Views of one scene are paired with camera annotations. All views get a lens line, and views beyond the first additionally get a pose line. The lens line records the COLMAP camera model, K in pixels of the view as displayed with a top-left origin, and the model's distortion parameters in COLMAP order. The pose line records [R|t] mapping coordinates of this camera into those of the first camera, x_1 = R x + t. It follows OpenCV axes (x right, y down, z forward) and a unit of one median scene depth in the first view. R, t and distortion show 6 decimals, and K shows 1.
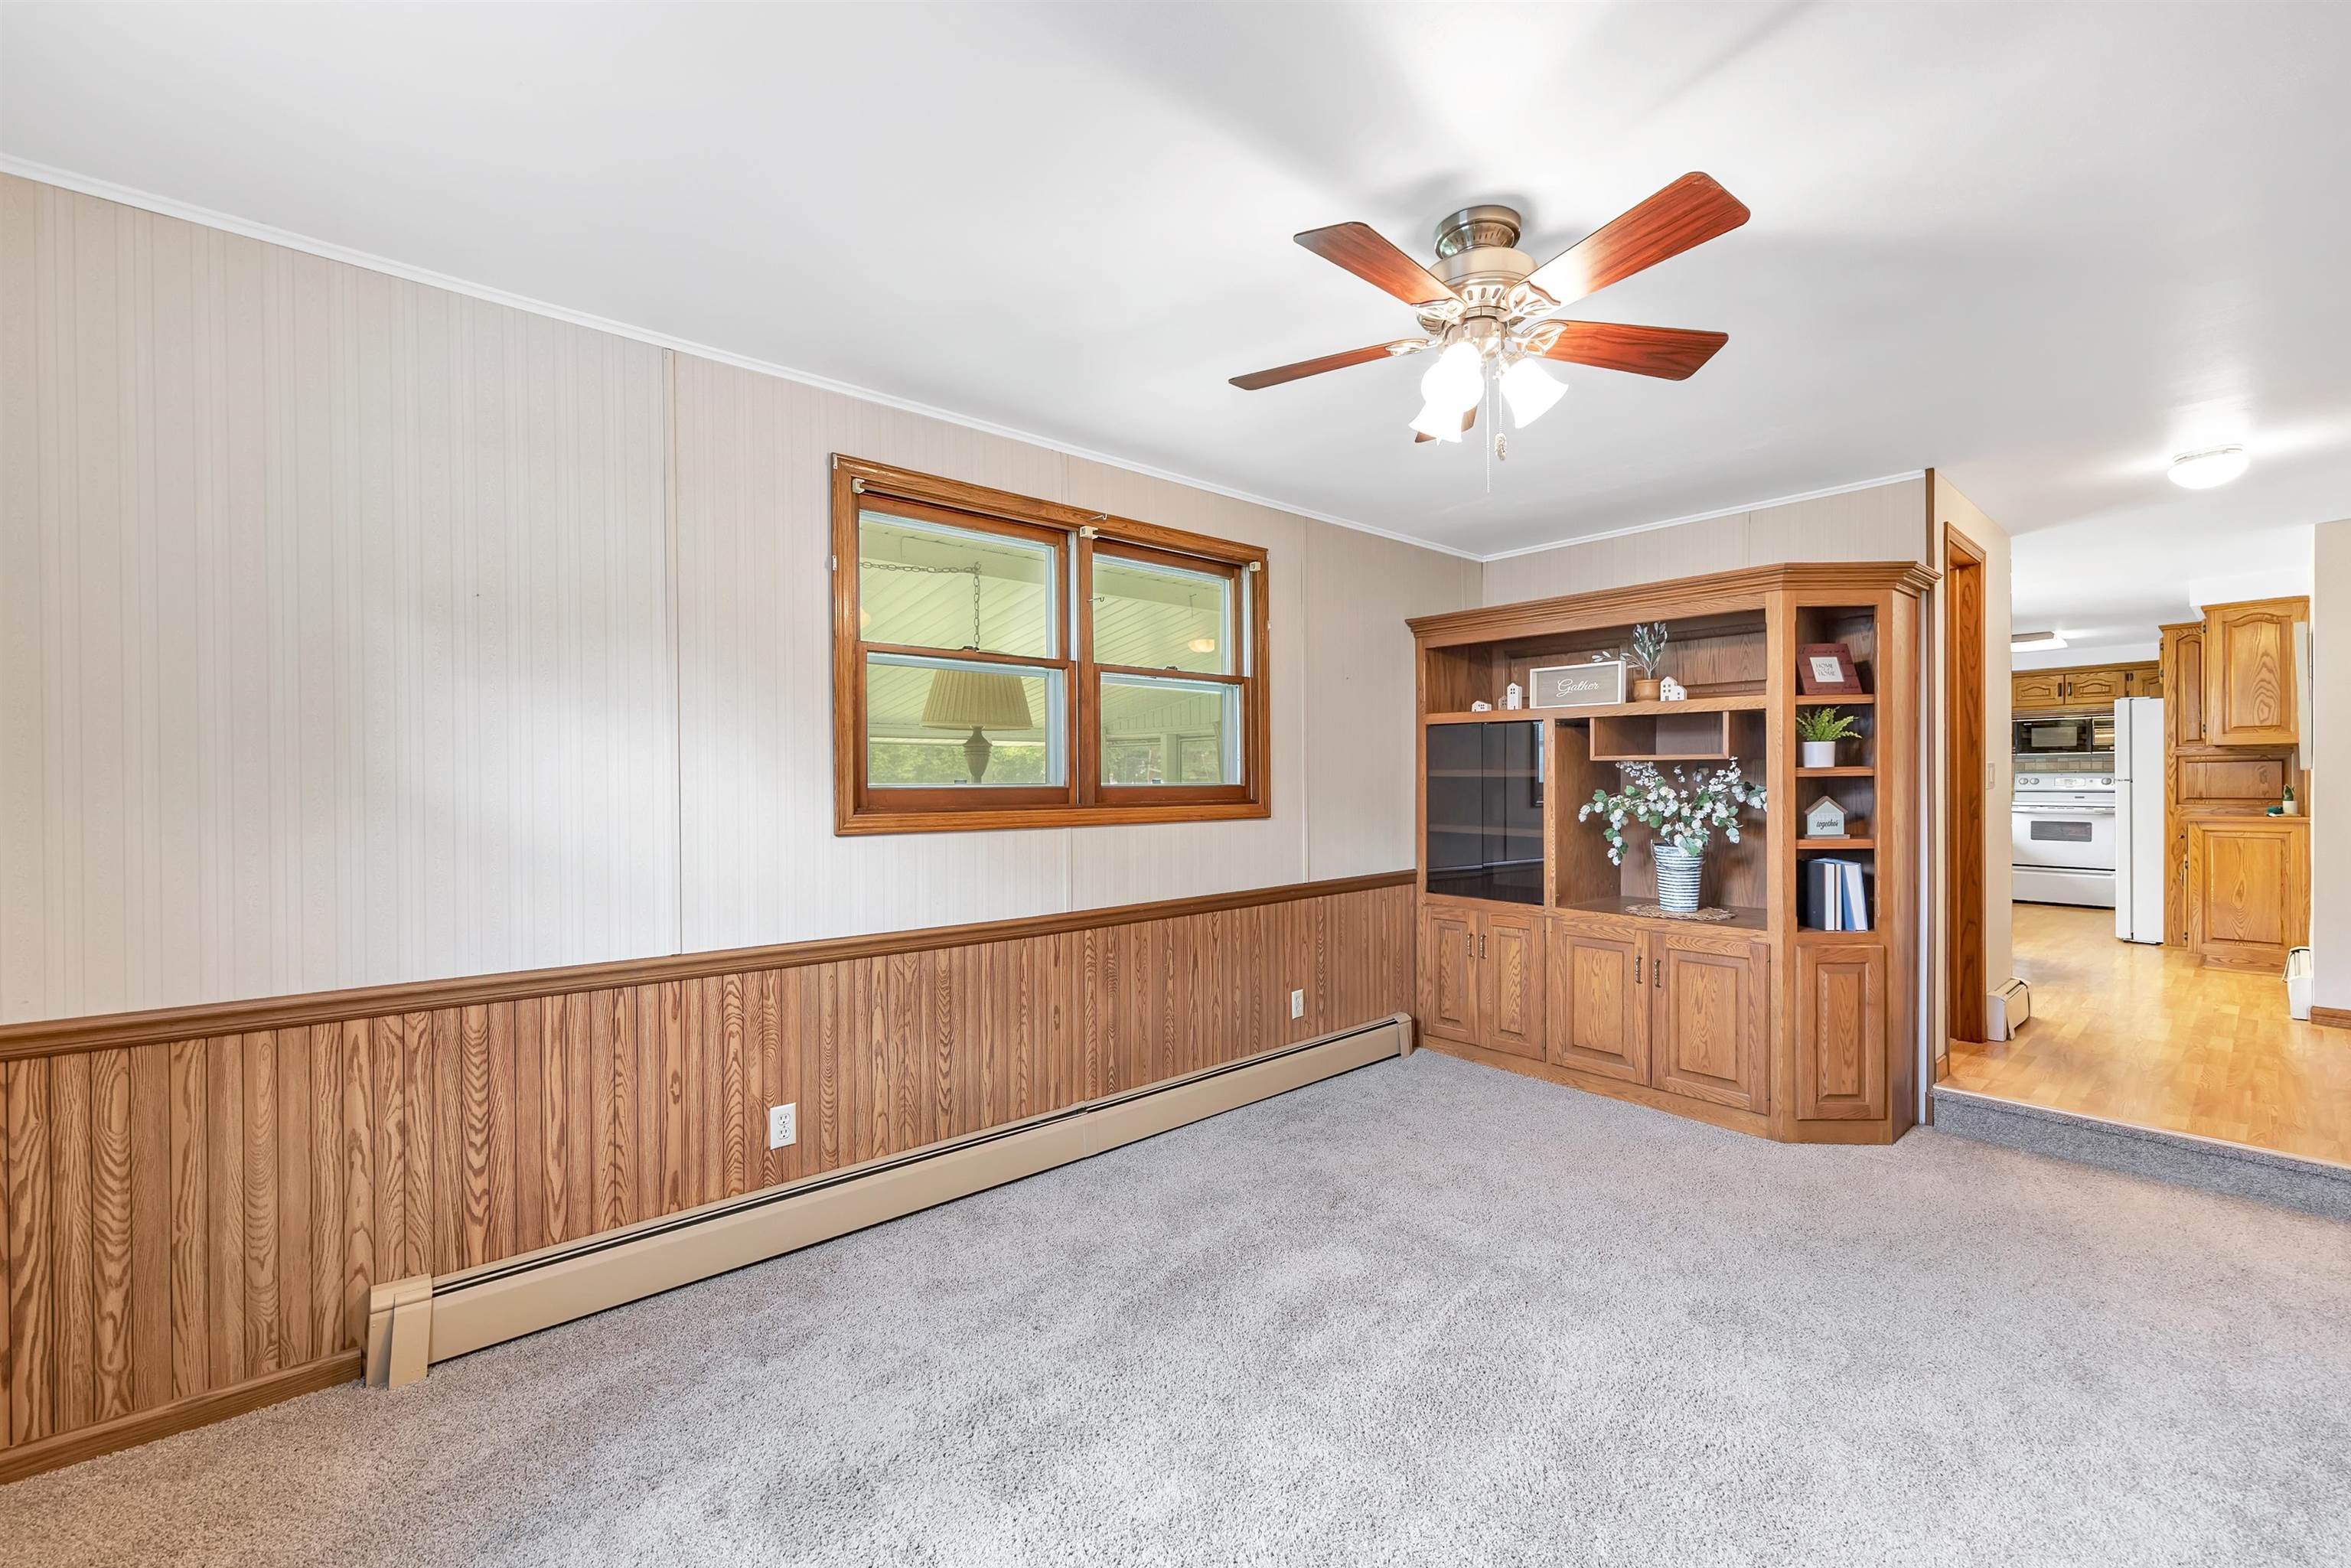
lens RADIAL K [[959.9, 0, 1162.6], [0, 959.9, 773.0], [0, 0, 1]] dist [0.002583, -0.000705]
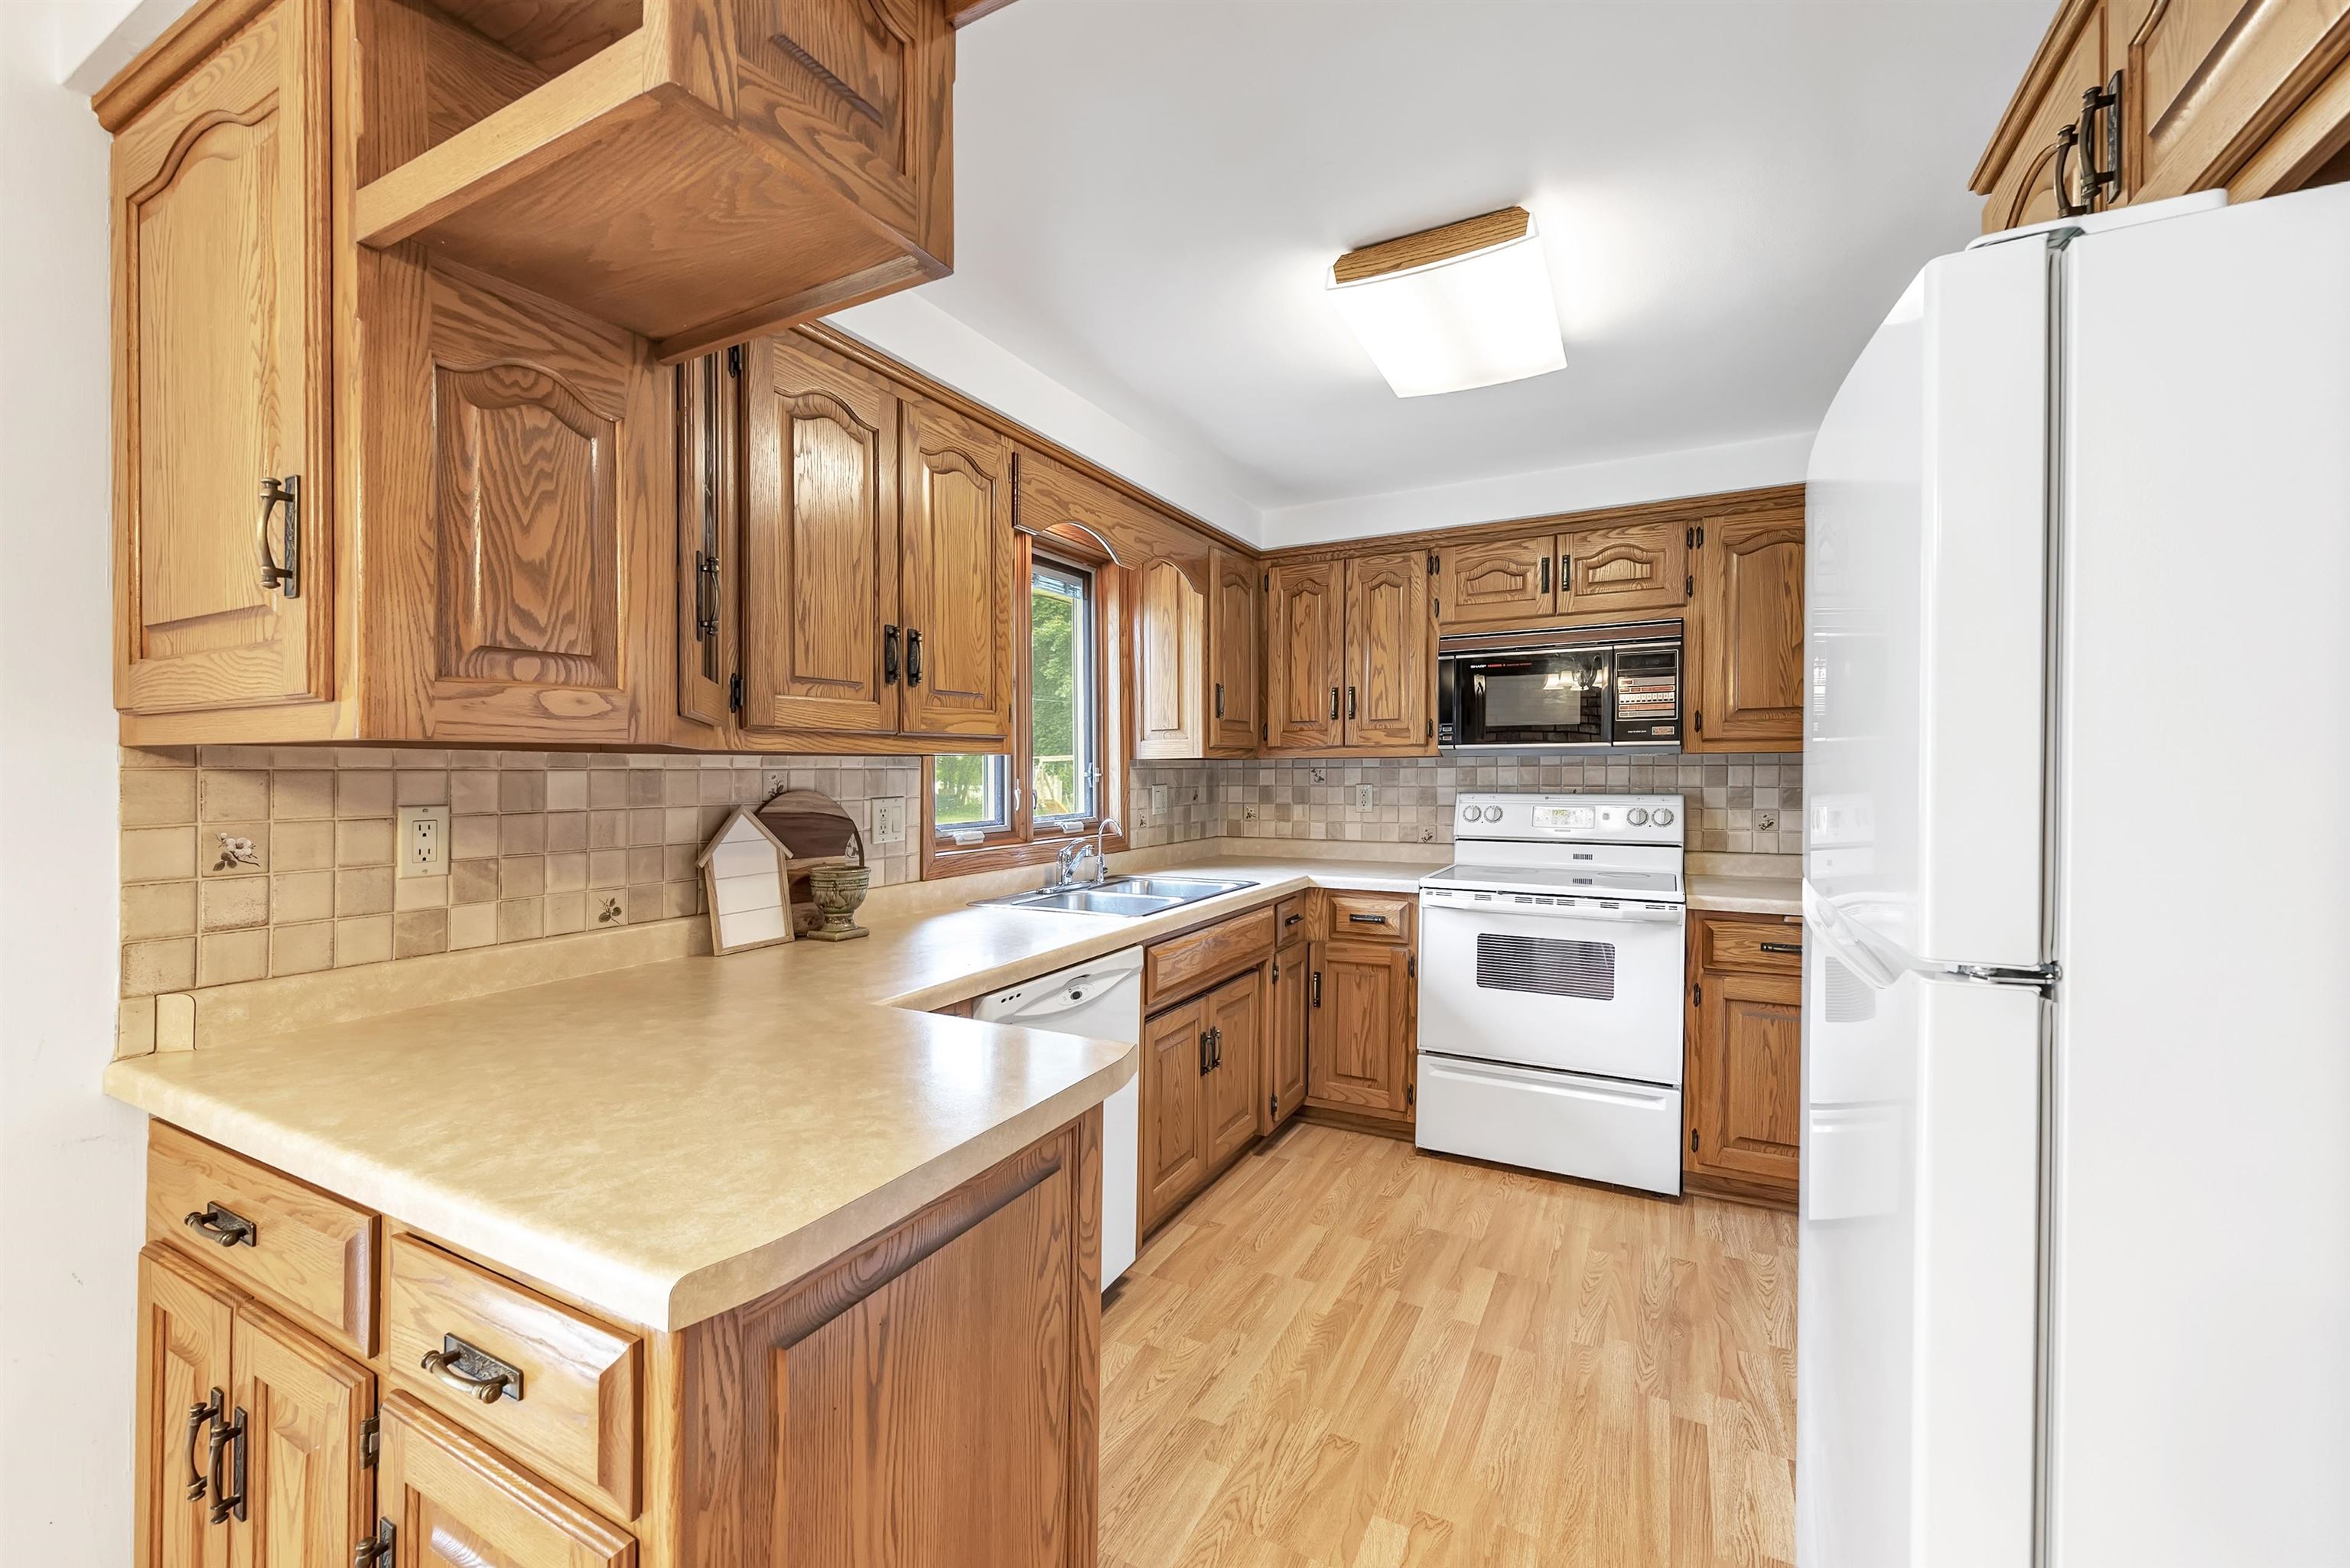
lens RADIAL K [[959.5, 0, 1164.2], [0, 959.5, 783.6], [0, 0, 1]] dist [0.002583, -0.000705]
pose [[0.932106, -0.005113, 0.362151, 0.859329], [-0.003428, 0.999731, 0.022938, -0.017159], [-0.362171, -0.022622, 0.931837, 0.918210]]
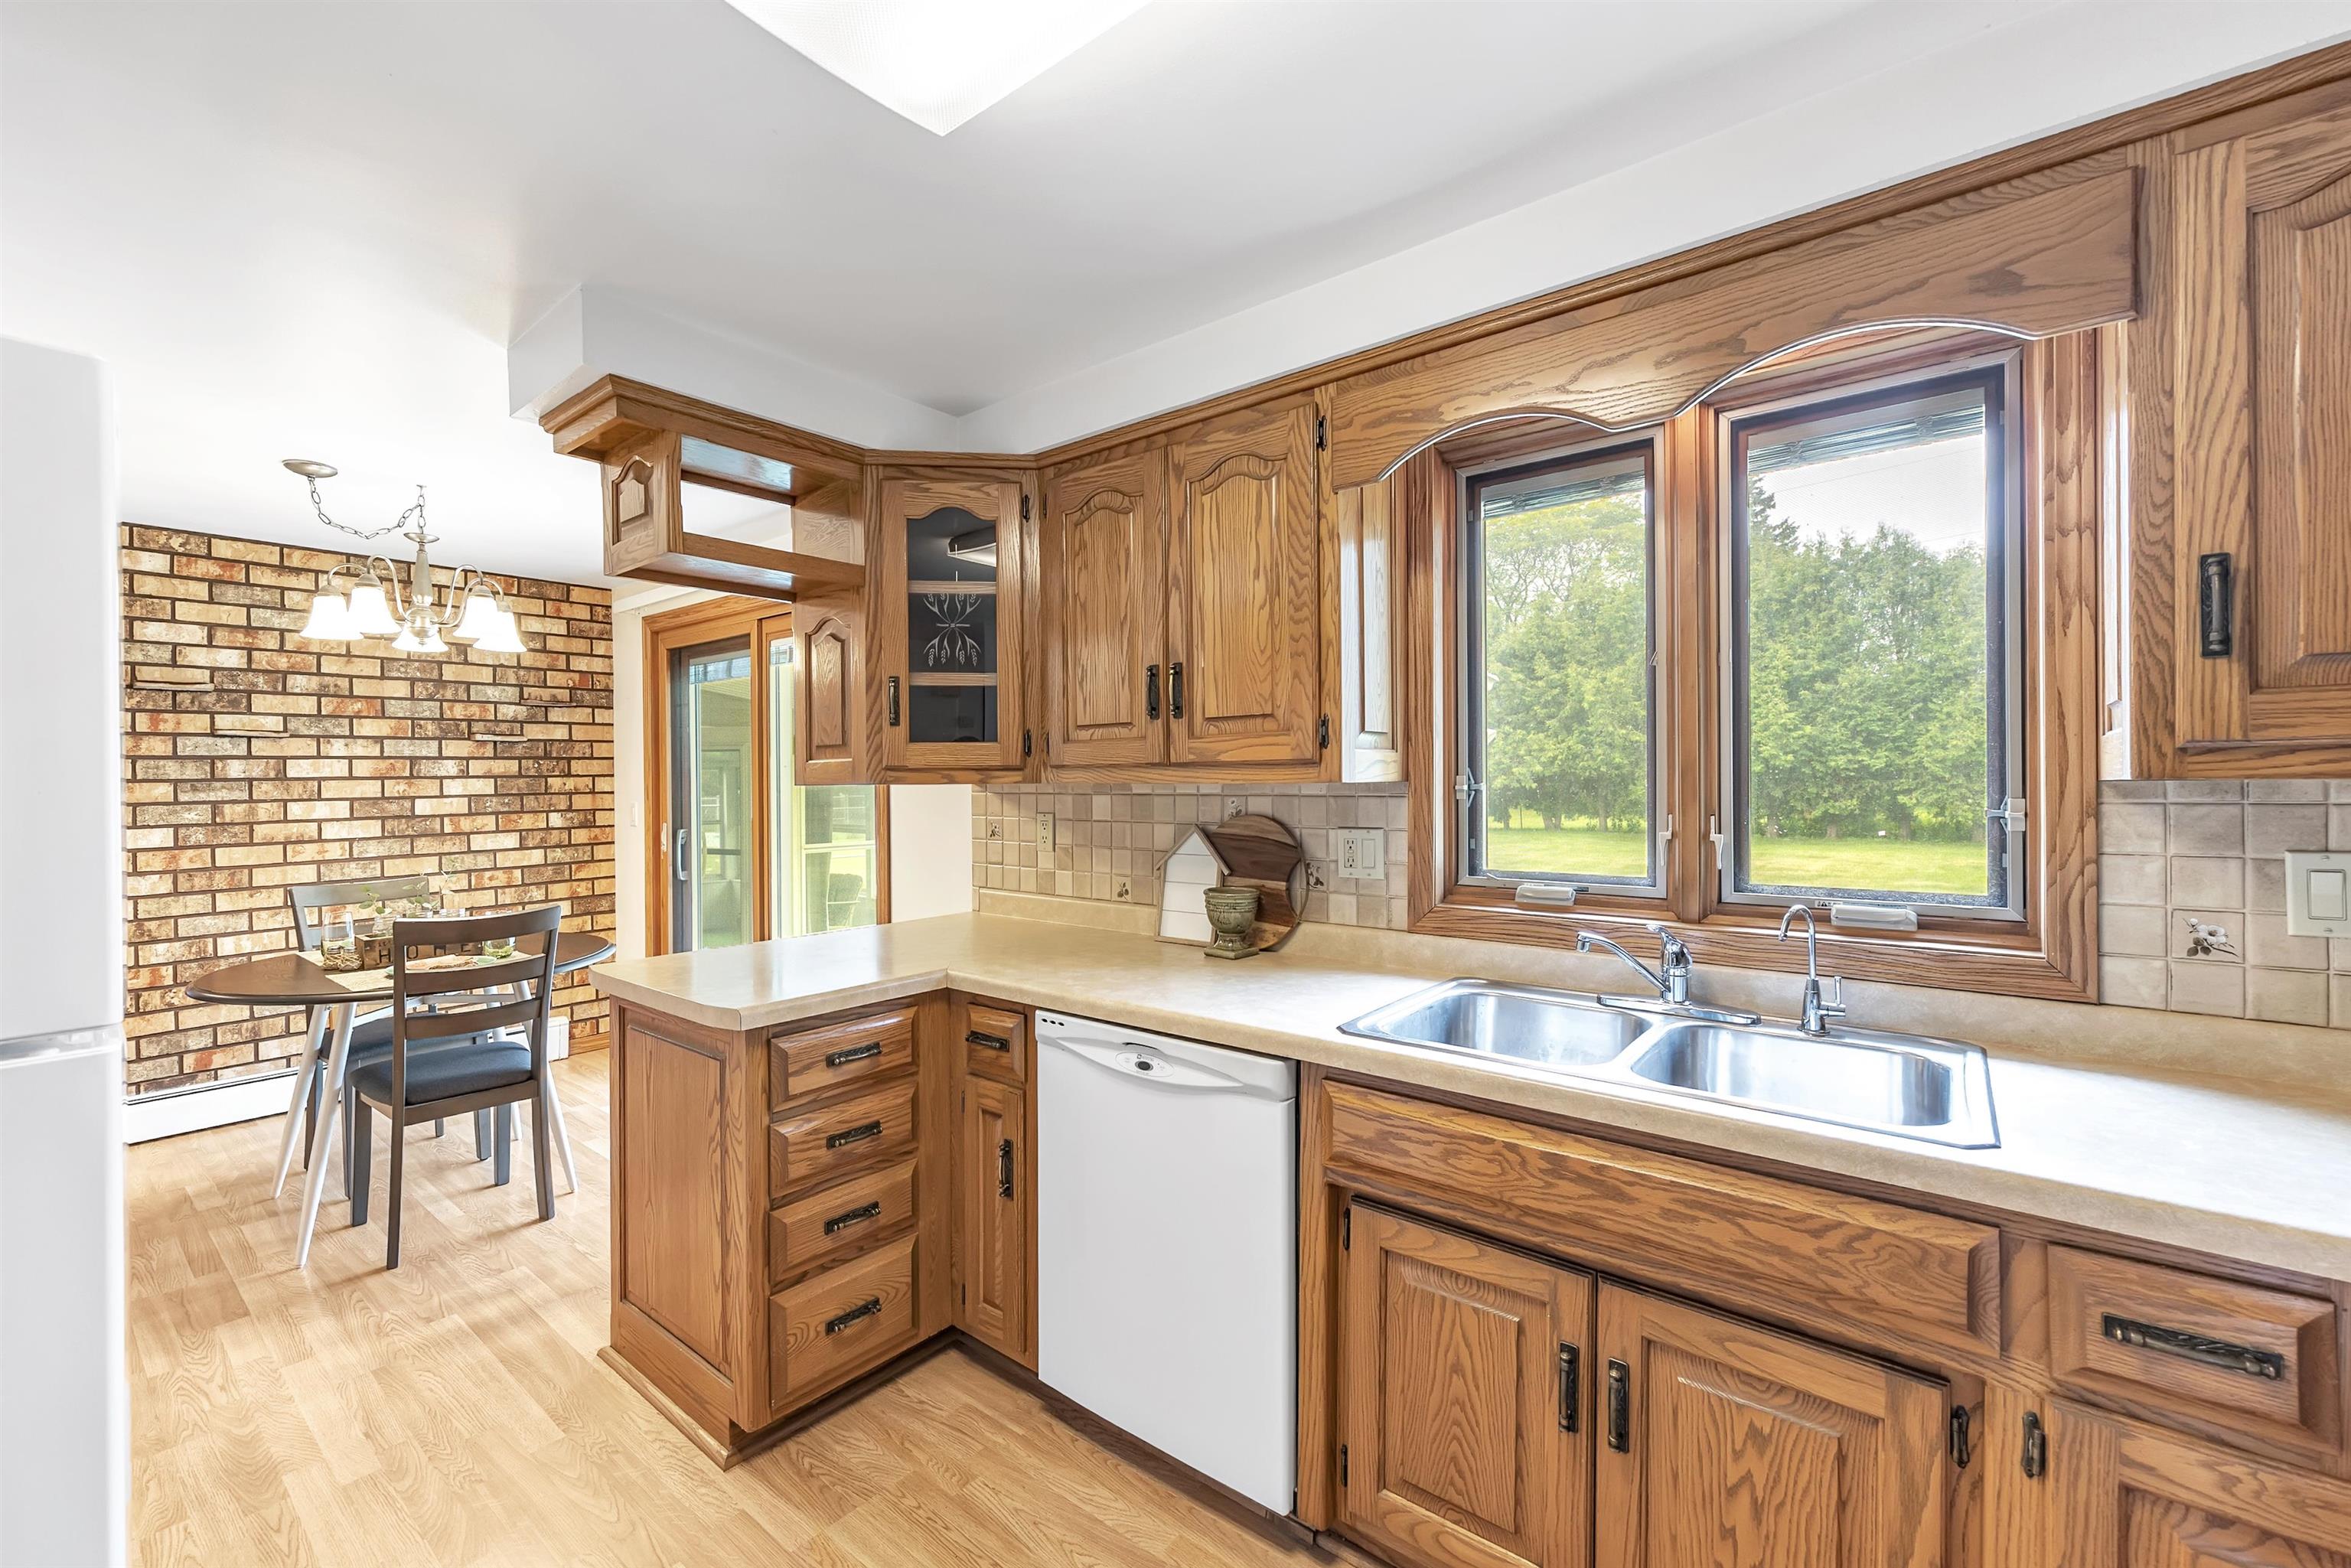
lens RADIAL K [[959.9, 0, 1151.1], [0, 959.9, 784.9], [0, 0, 1]] dist [0.002583, -0.000705]
pose [[0.175246, 0.010399, -0.984470, 1.203463], [0.015685, 0.999788, 0.013353, -0.023233], [0.984400, -0.017782, 0.175046, 1.169523]]
